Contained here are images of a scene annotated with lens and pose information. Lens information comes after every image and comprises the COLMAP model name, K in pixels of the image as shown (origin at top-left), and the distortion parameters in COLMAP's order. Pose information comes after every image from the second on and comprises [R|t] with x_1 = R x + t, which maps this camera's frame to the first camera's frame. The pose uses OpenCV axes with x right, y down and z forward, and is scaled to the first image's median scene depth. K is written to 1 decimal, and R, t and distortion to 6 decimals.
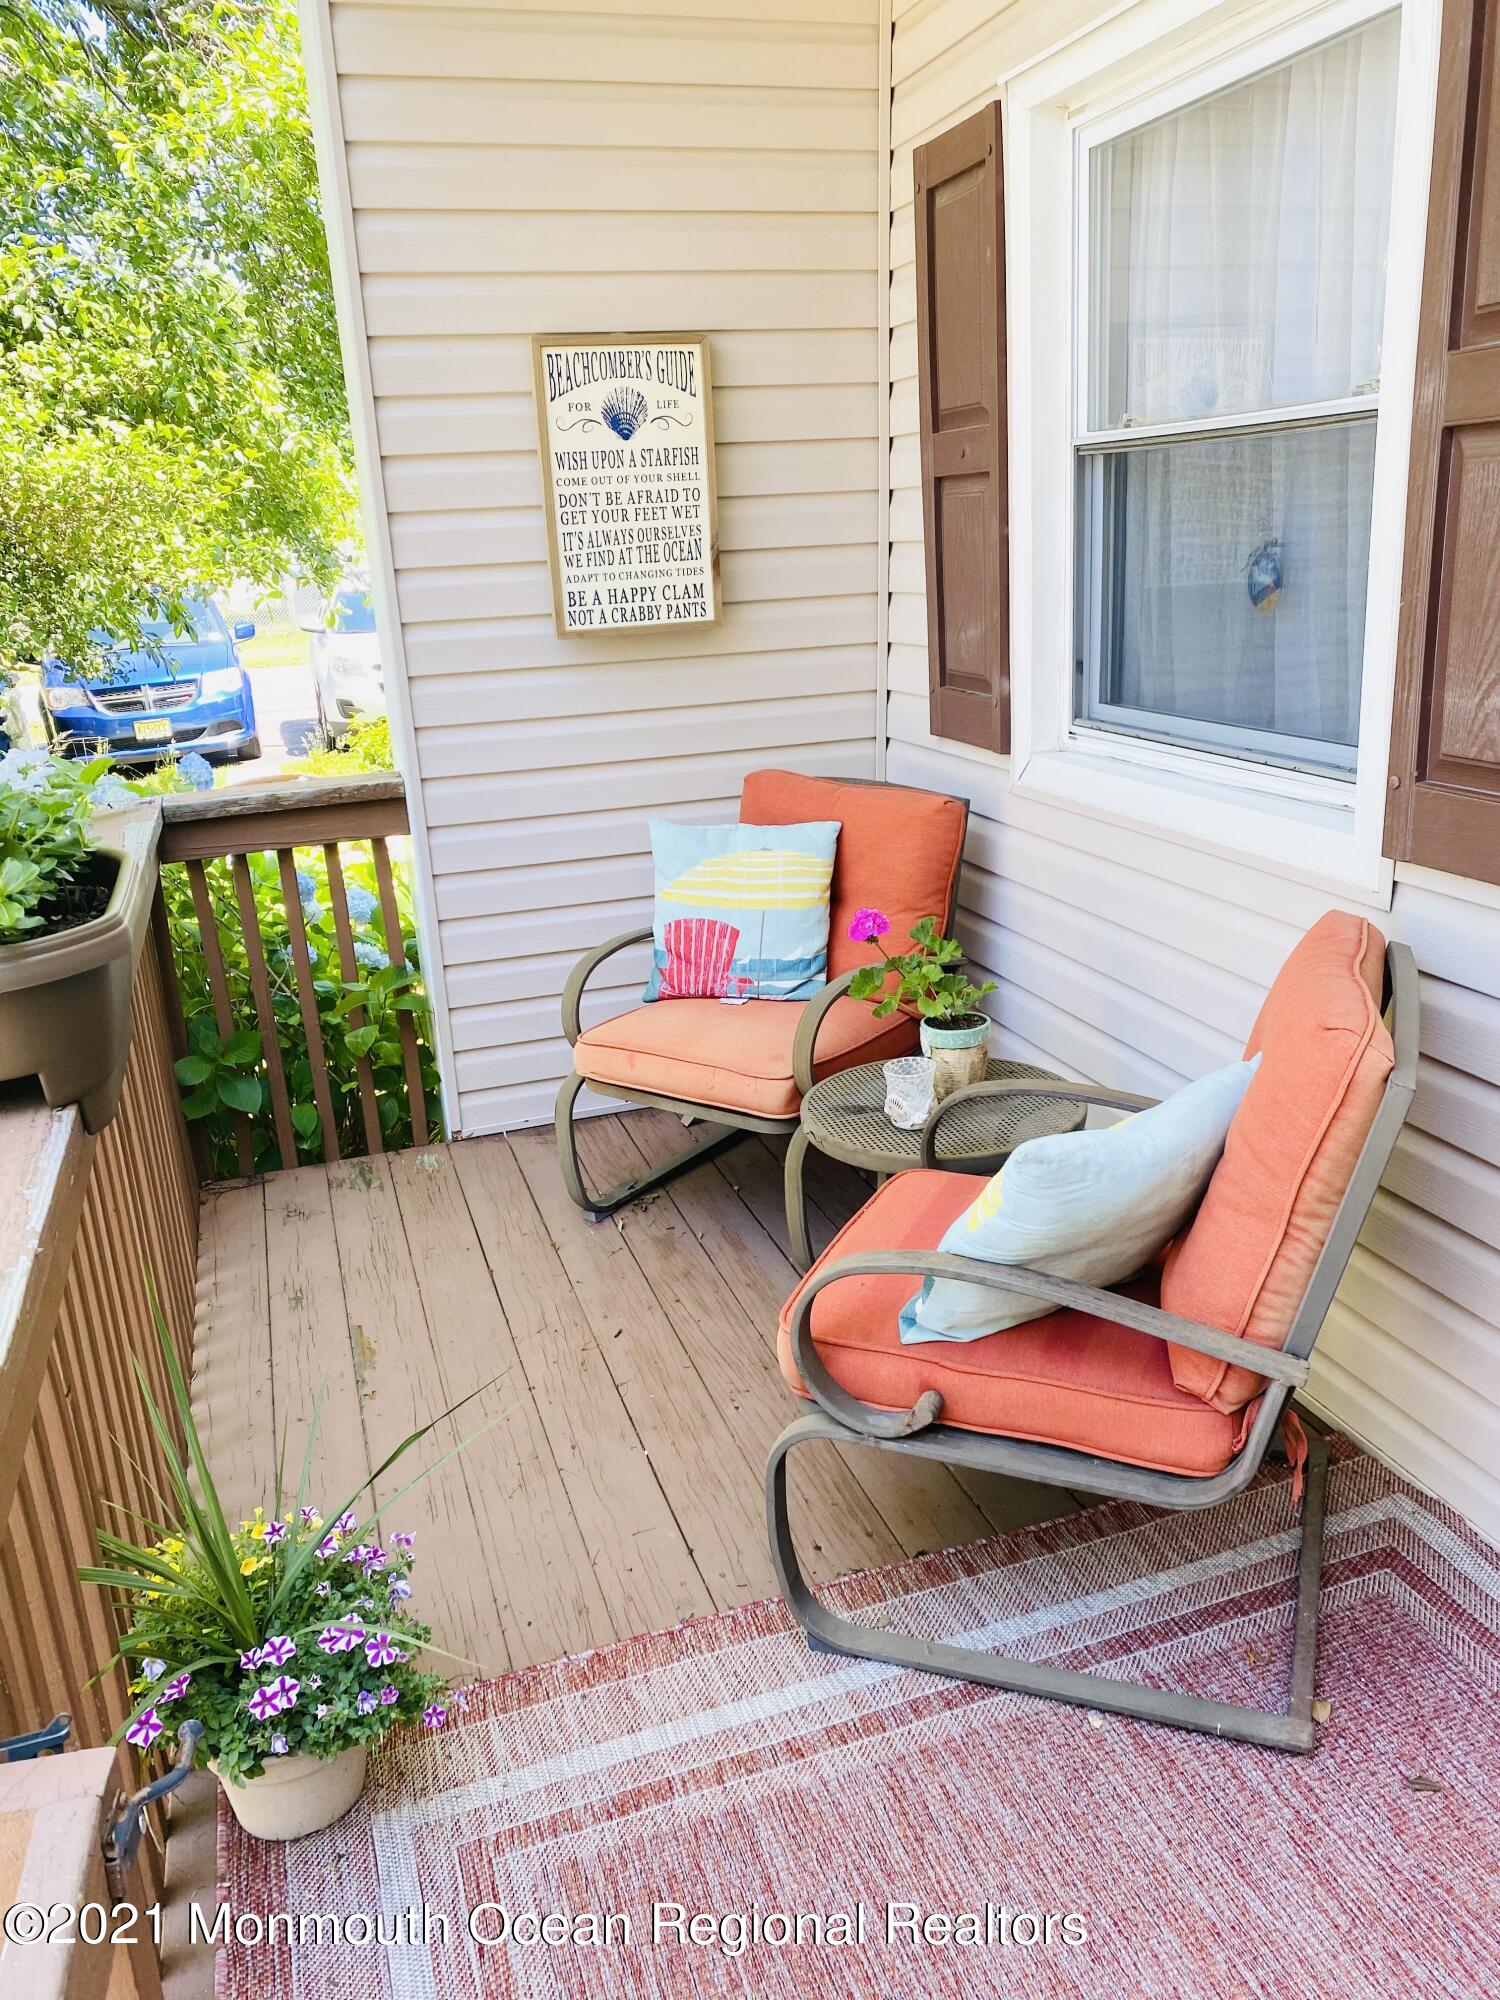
lens RADIAL K [[1527.9, 0, 750.0], [0, 1527.9, 1000.0], [0, 0, 1]] dist [0.052003, -0.074140]
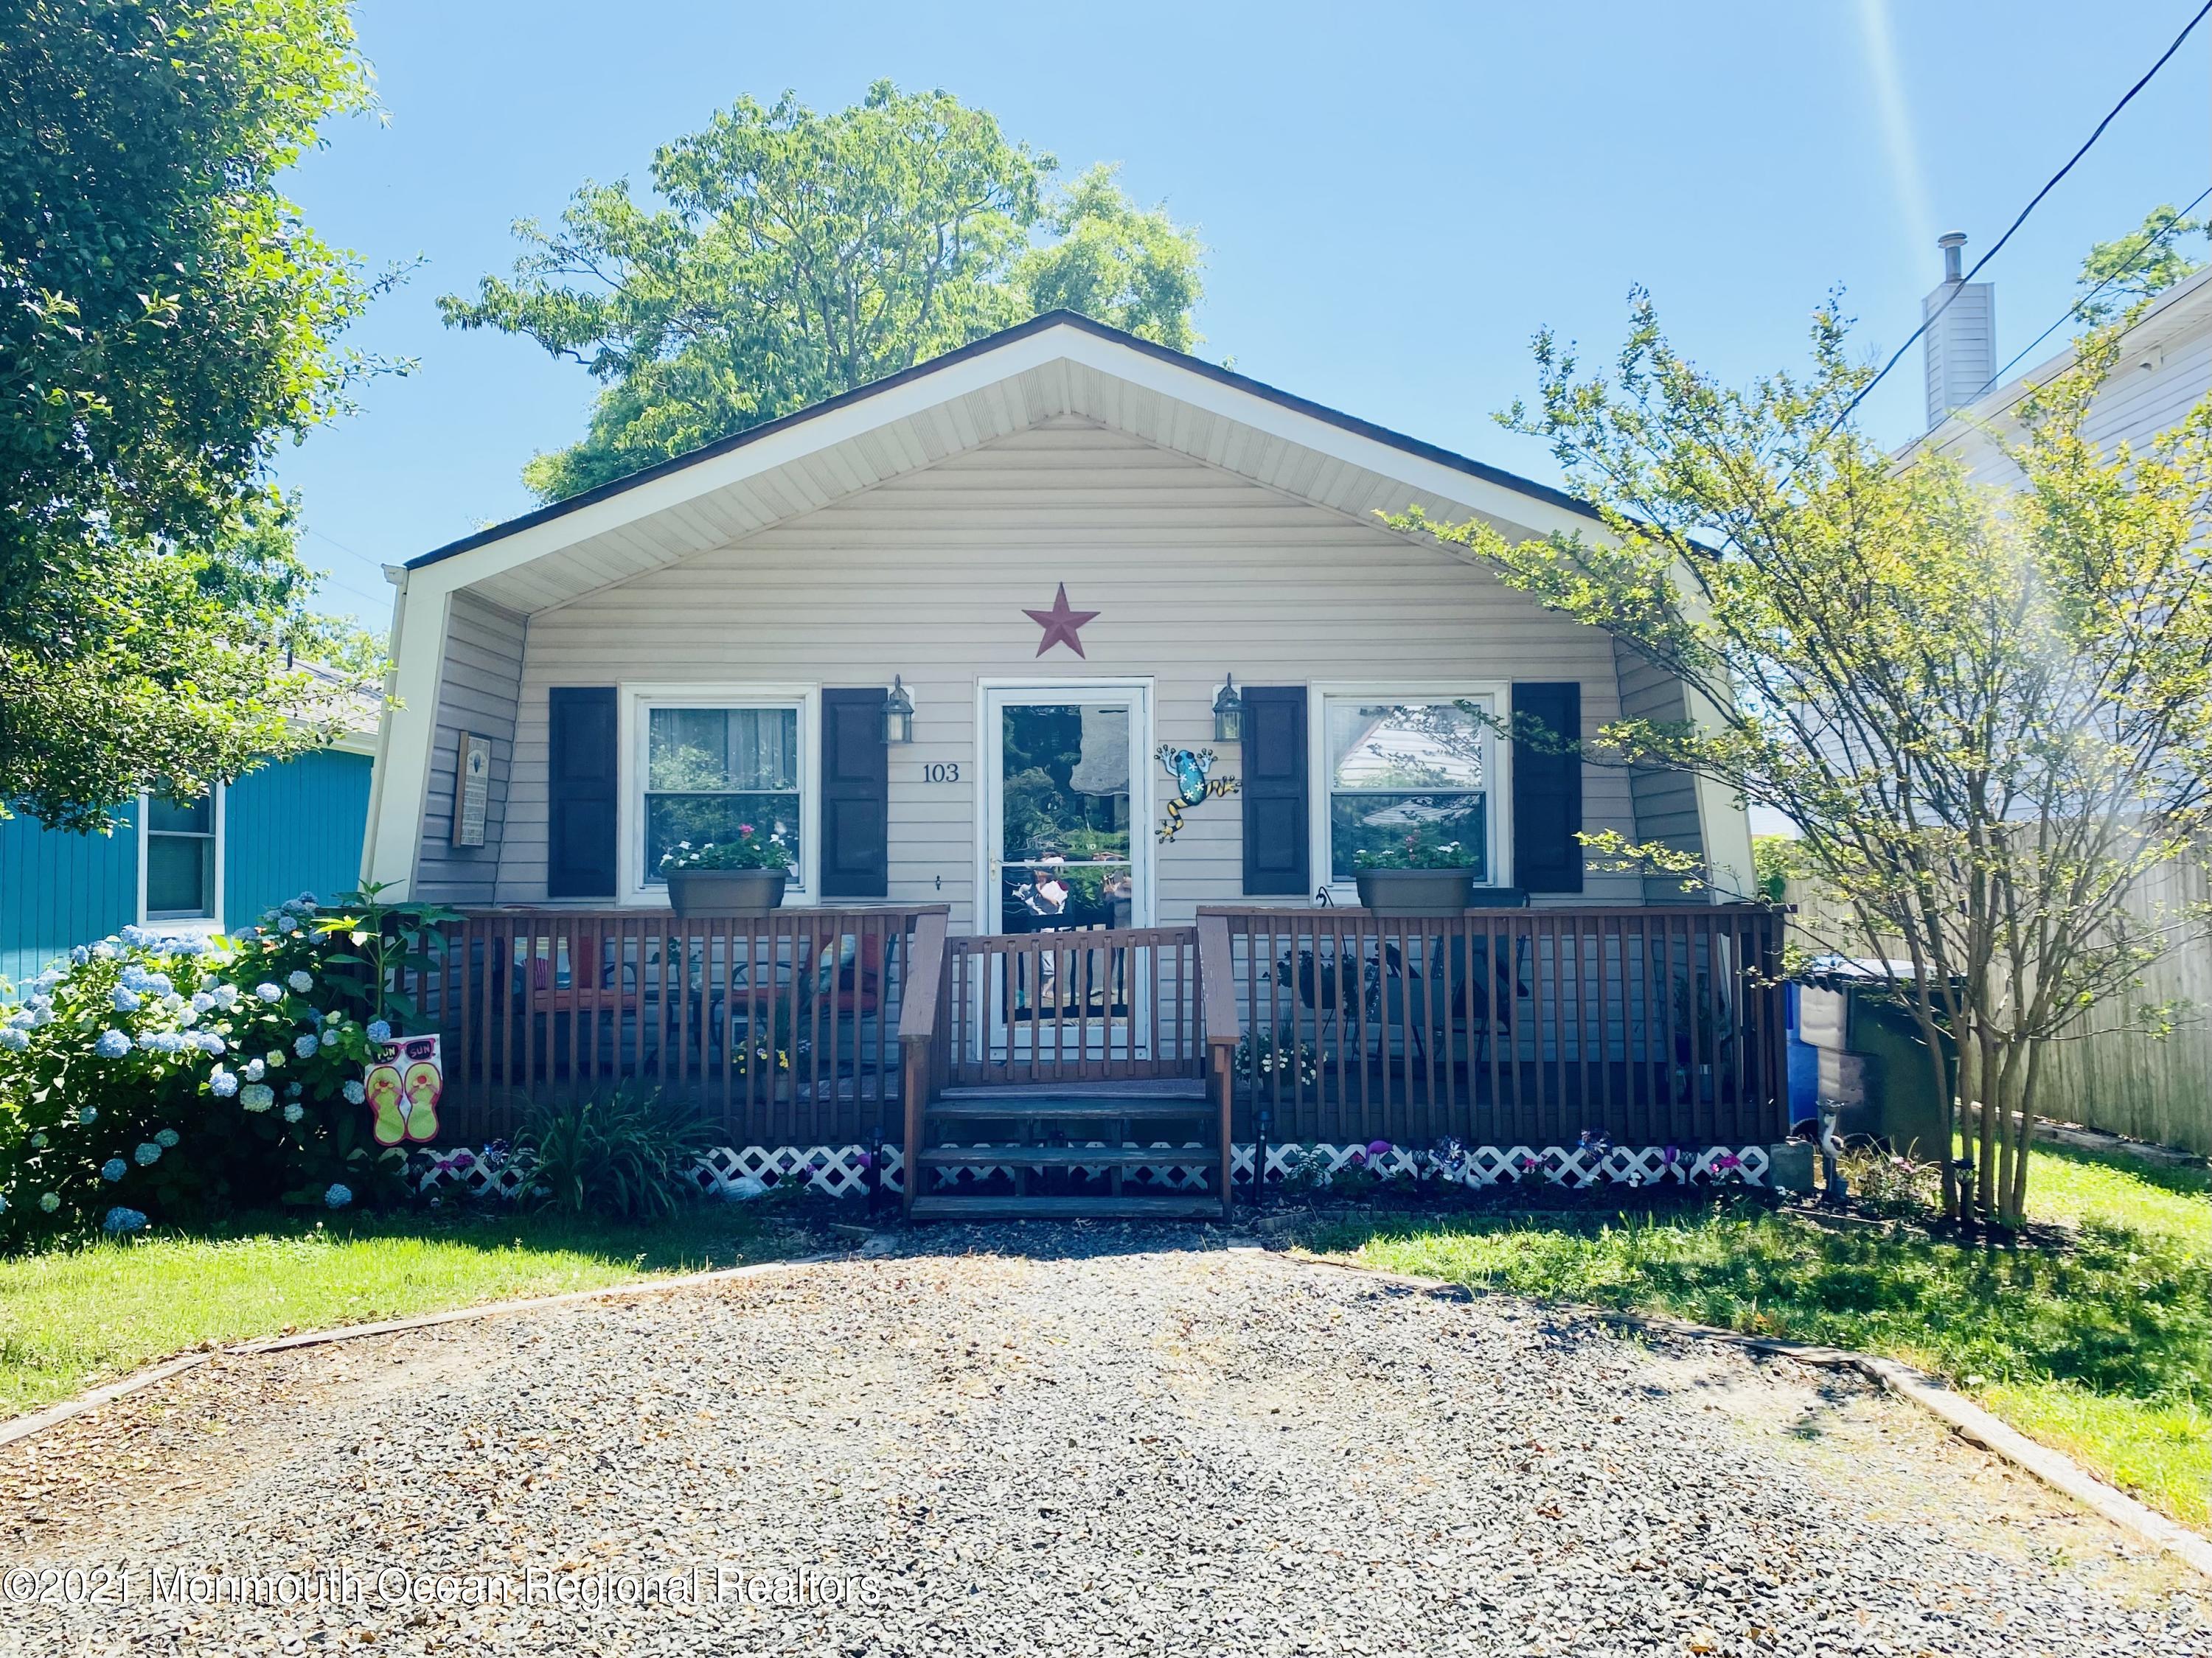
lens RADIAL K [[1780.9, 0, 1148.4], [0, 1780.9, 791.6], [0, 0, 1]] dist [0.067485, -0.108952]
pose [[0.295211, 0.107523, 0.949363, -2.478442], [0.270805, 0.943482, -0.191065, 0.500917], [-0.916251, 0.313496, 0.249408, -0.683795]]
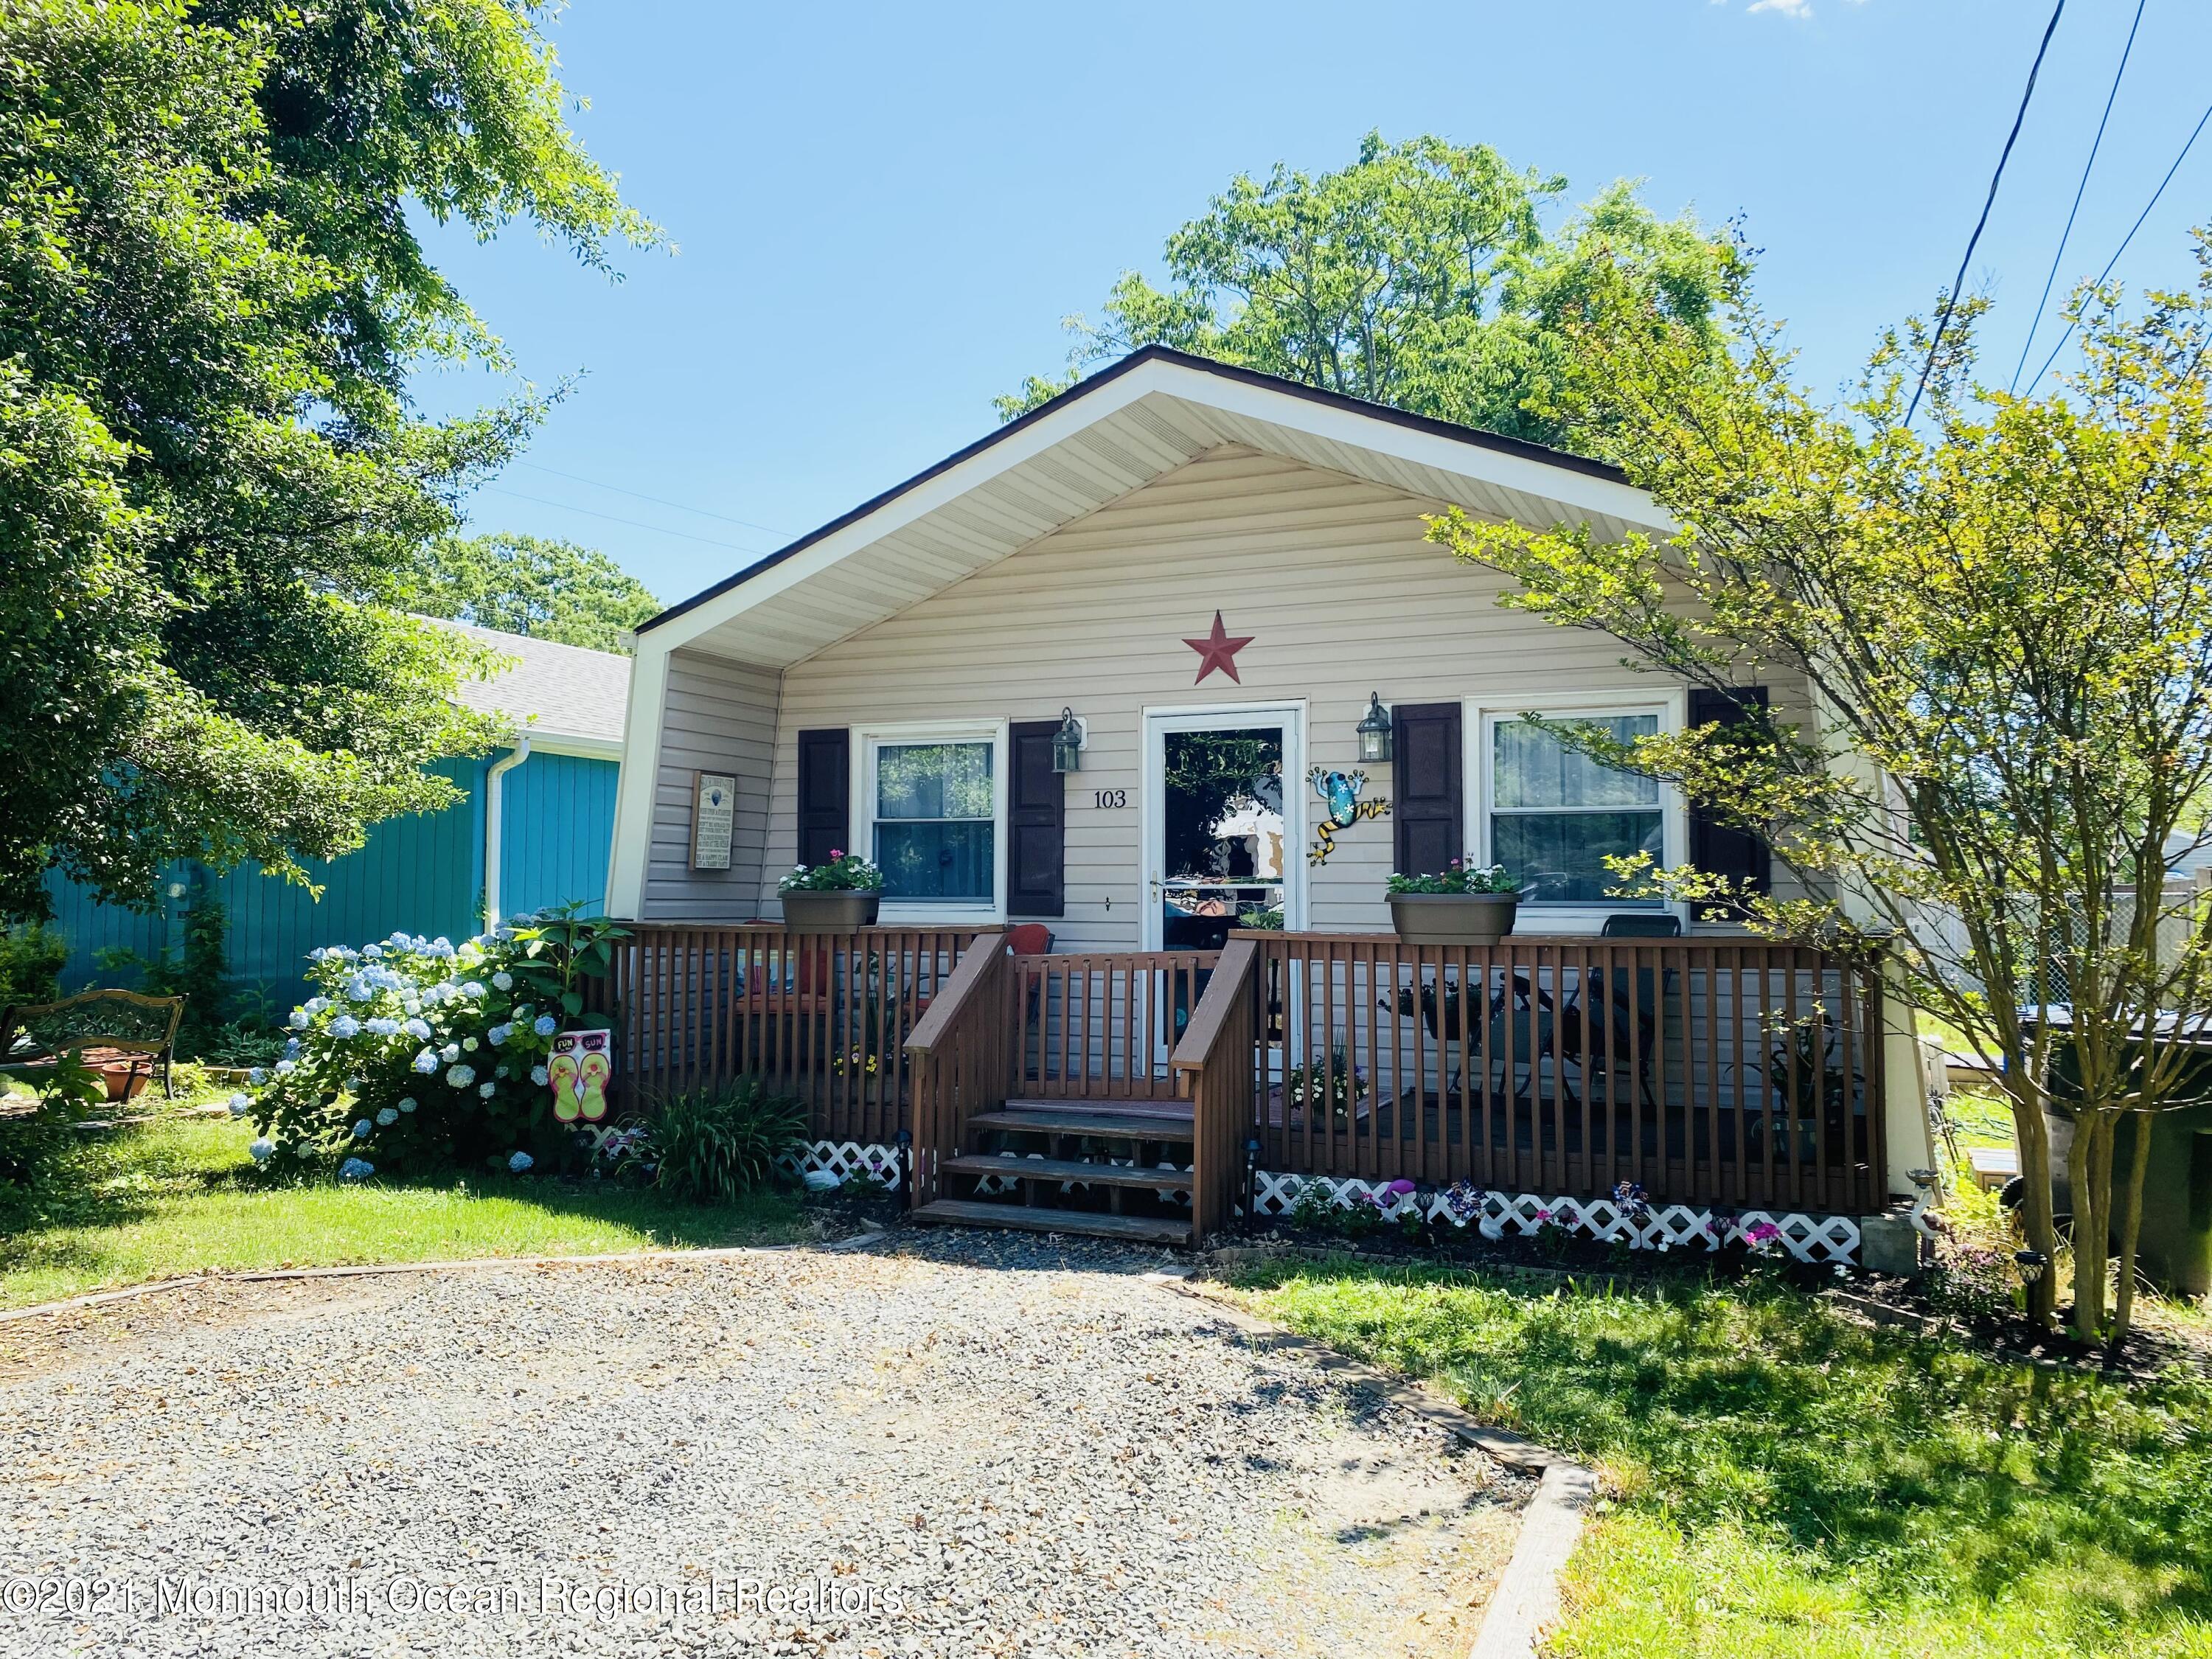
lens RADIAL K [[1689.9, 0, 1111.3], [0, 1689.9, 812.0], [0, 0, 1]] dist [0.052003, -0.074140]
pose [[0.650137, 0.104471, 0.752601, -1.966063], [0.183978, 0.939383, -0.289329, 0.688837], [-0.737207, 0.326565, 0.591507, -1.390508]]
